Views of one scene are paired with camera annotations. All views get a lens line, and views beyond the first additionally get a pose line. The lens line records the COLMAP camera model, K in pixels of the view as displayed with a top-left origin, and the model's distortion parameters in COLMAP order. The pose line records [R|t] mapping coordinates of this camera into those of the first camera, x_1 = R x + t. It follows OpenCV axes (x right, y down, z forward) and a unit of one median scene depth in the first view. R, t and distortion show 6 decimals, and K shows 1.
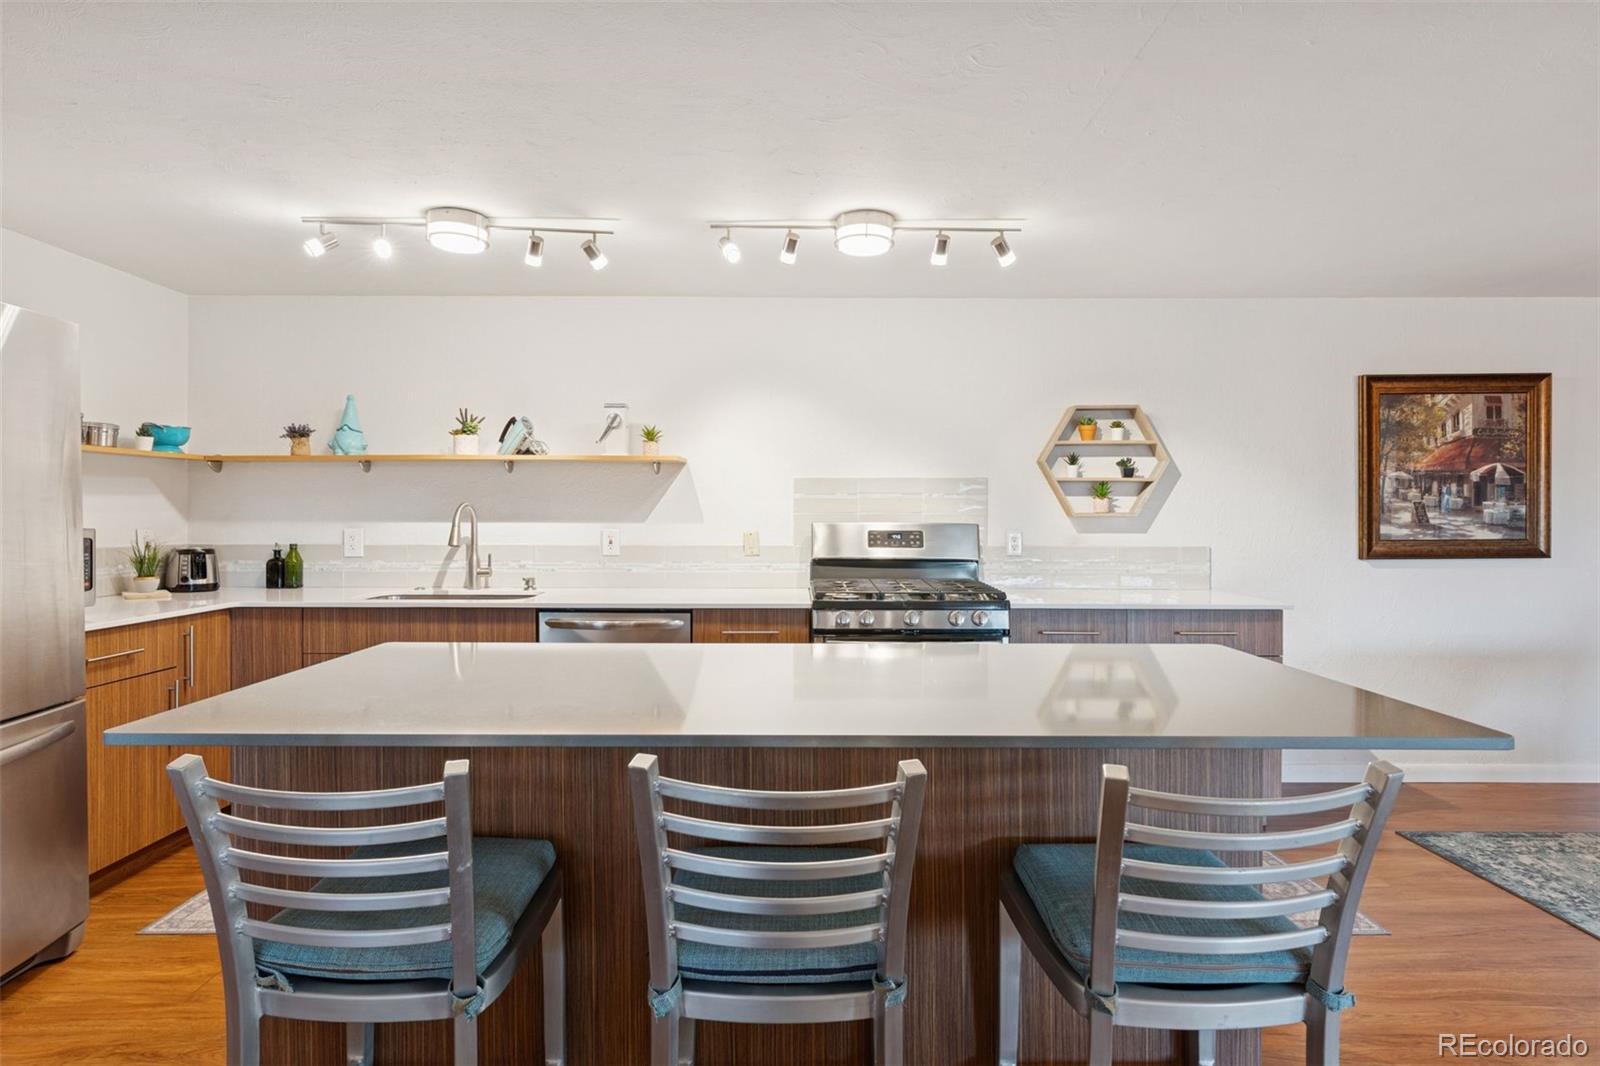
lens RADIAL K [[830.8, 0, 790.4], [0, 830.8, 522.1], [0, 0, 1]] dist [-0.005807, 0.000445]
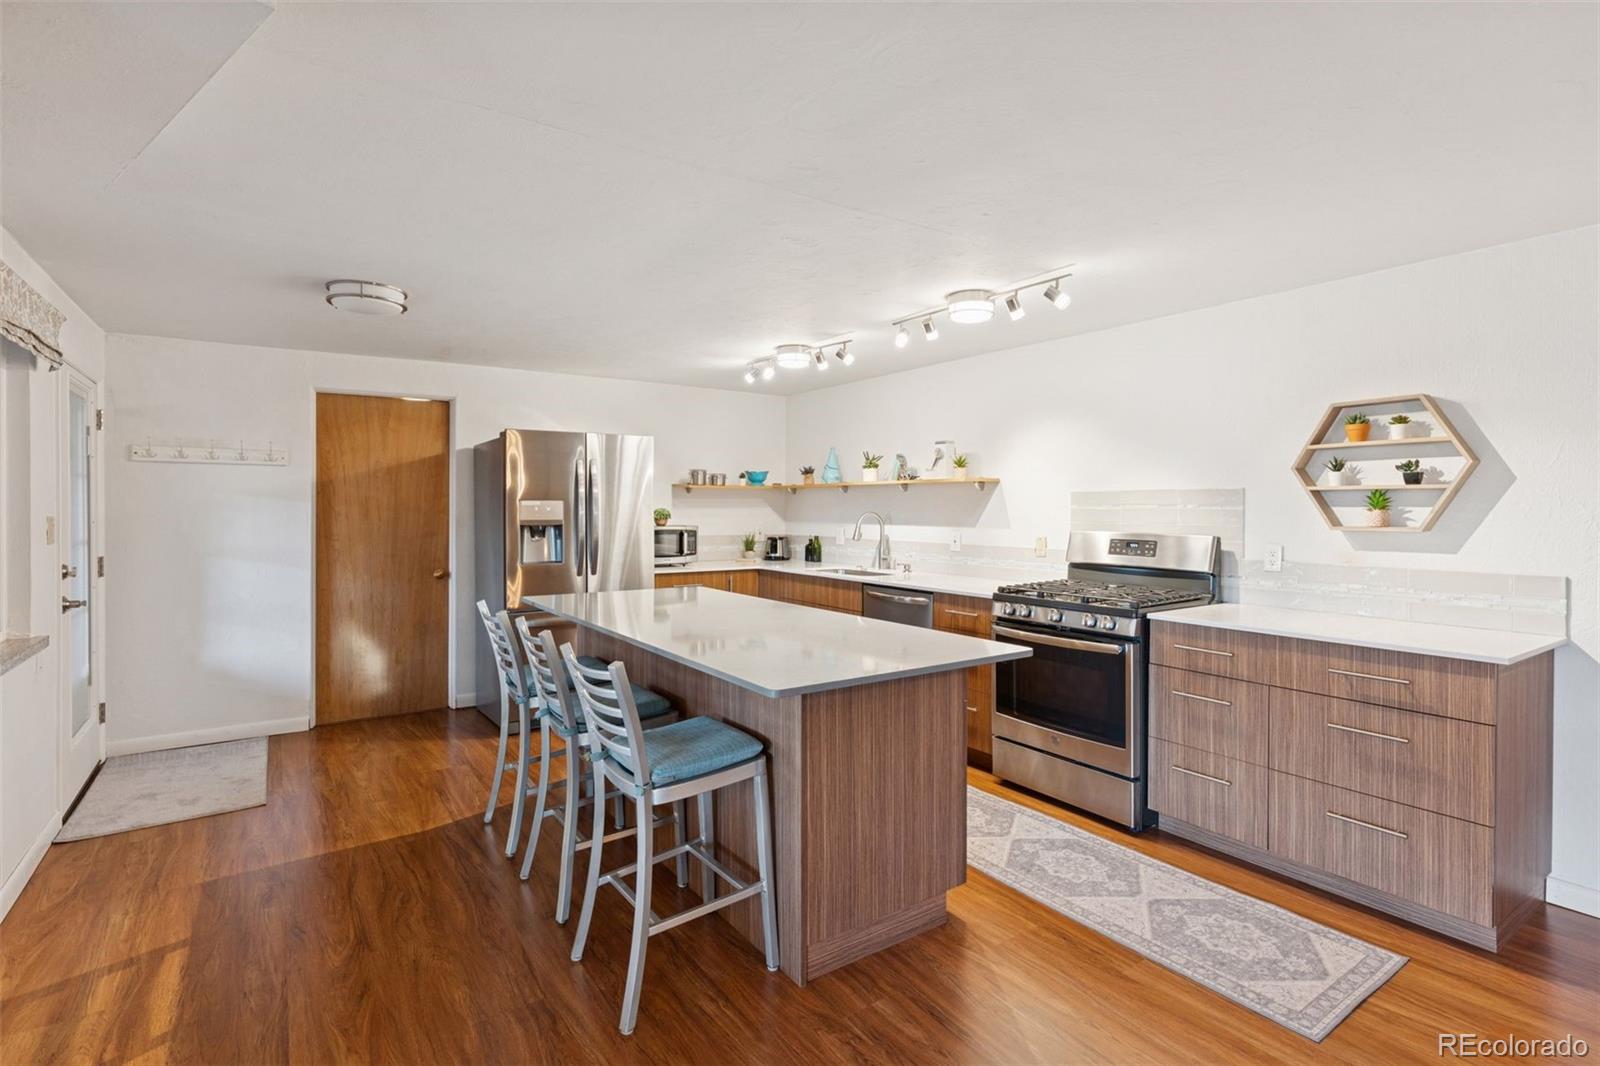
lens RADIAL K [[764.1, 0, 802.5], [0, 764.1, 534.3], [0, 0, 1]] dist [0.000010, -0.000866]
pose [[0.568590, 0.027632, -0.822157, 0.678071], [-0.005516, 0.999541, 0.029780, -0.023668], [0.822602, -0.012398, 0.568482, 0.086515]]
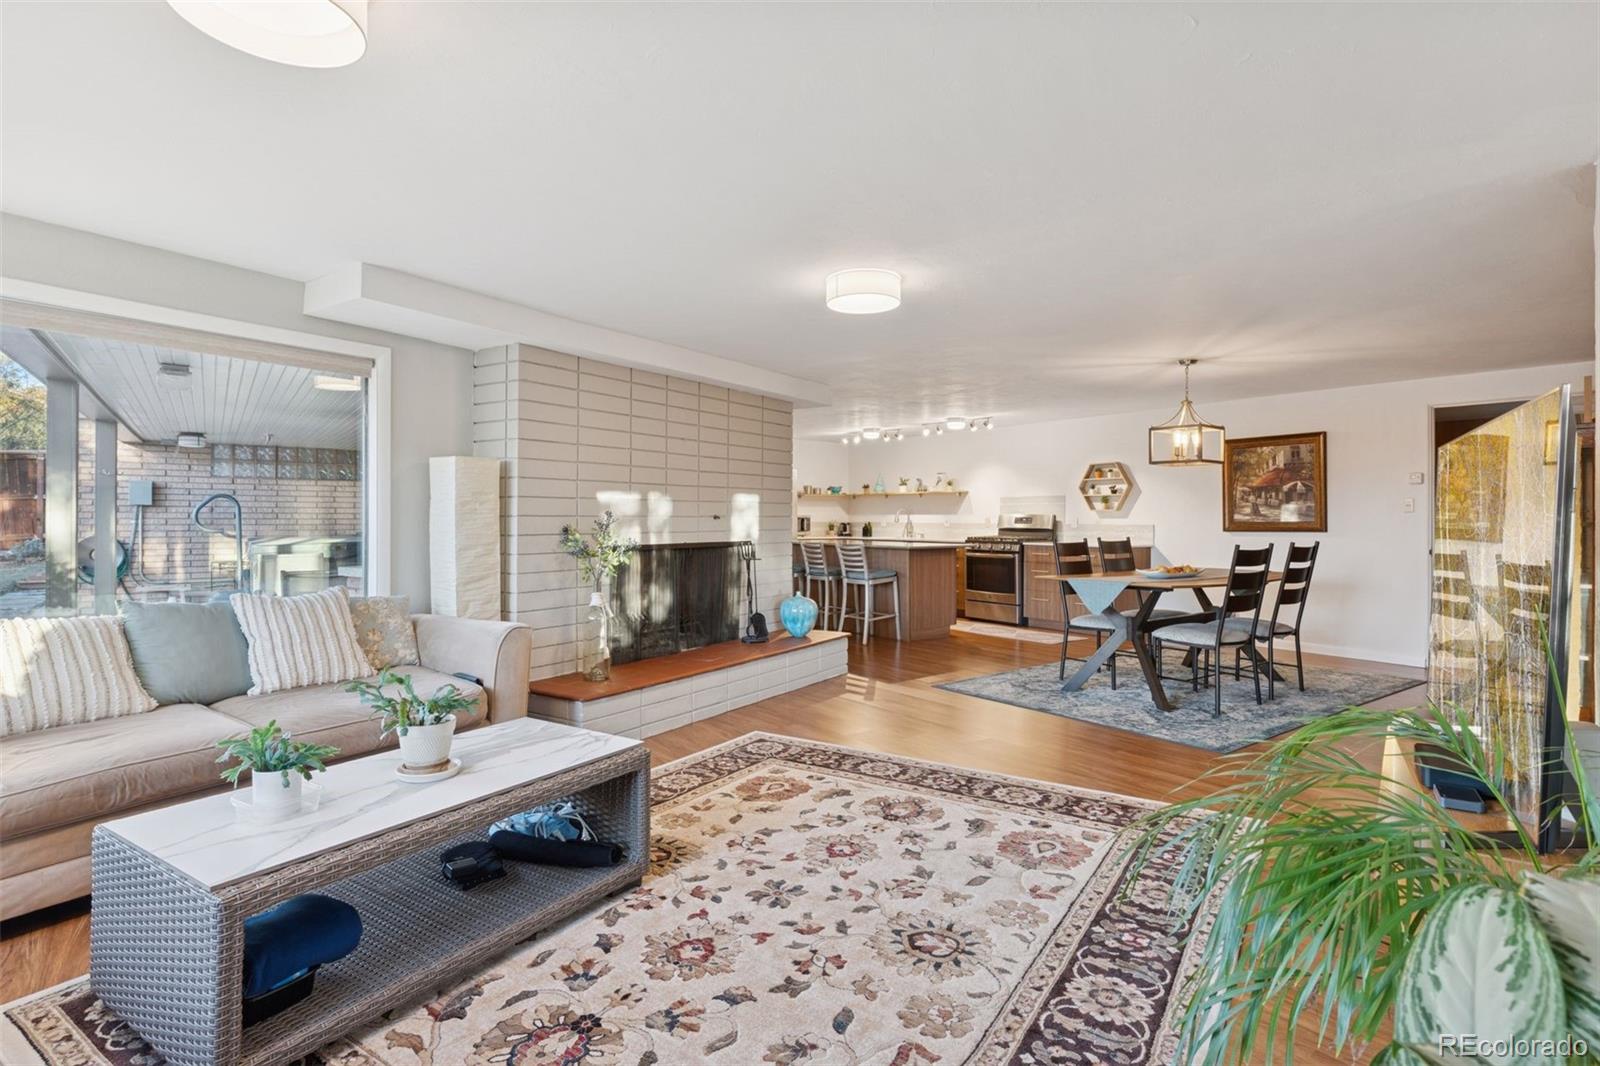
lens RADIAL K [[795.5, 0, 794.7], [0, 795.5, 532.8], [0, 0, 1]] dist [0.001081, -0.000811]
pose [[0.592653, 0.014417, -0.805329, 1.633236], [-0.004443, 0.999883, 0.014630, 0.024437], [0.805445, -0.005093, 0.592648, -0.984973]]
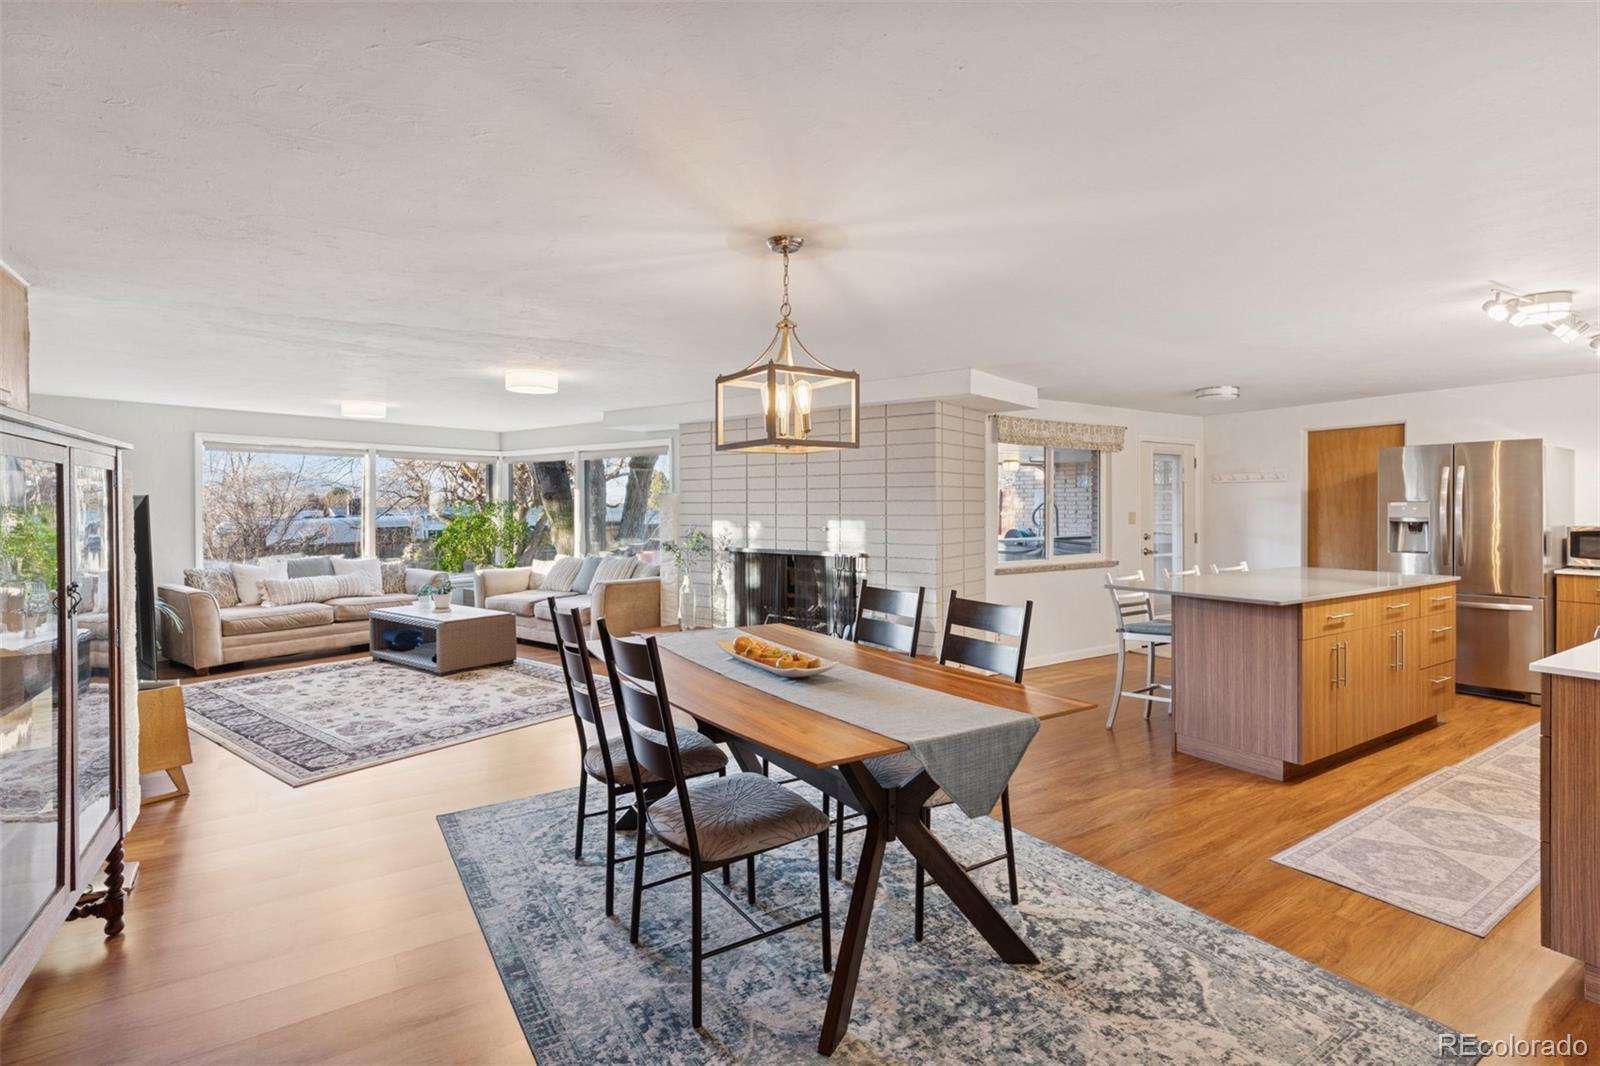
lens RADIAL K [[764.1, 0, 796.1], [0, 764.1, 517.8], [0, 0, 1]] dist [0.000010, -0.000866]
pose [[-0.839365, 0.009978, -0.543476, 1.278652], [-0.001112, 0.999798, 0.020074, -0.036296], [0.543566, 0.017453, -0.839185, 1.024039]]
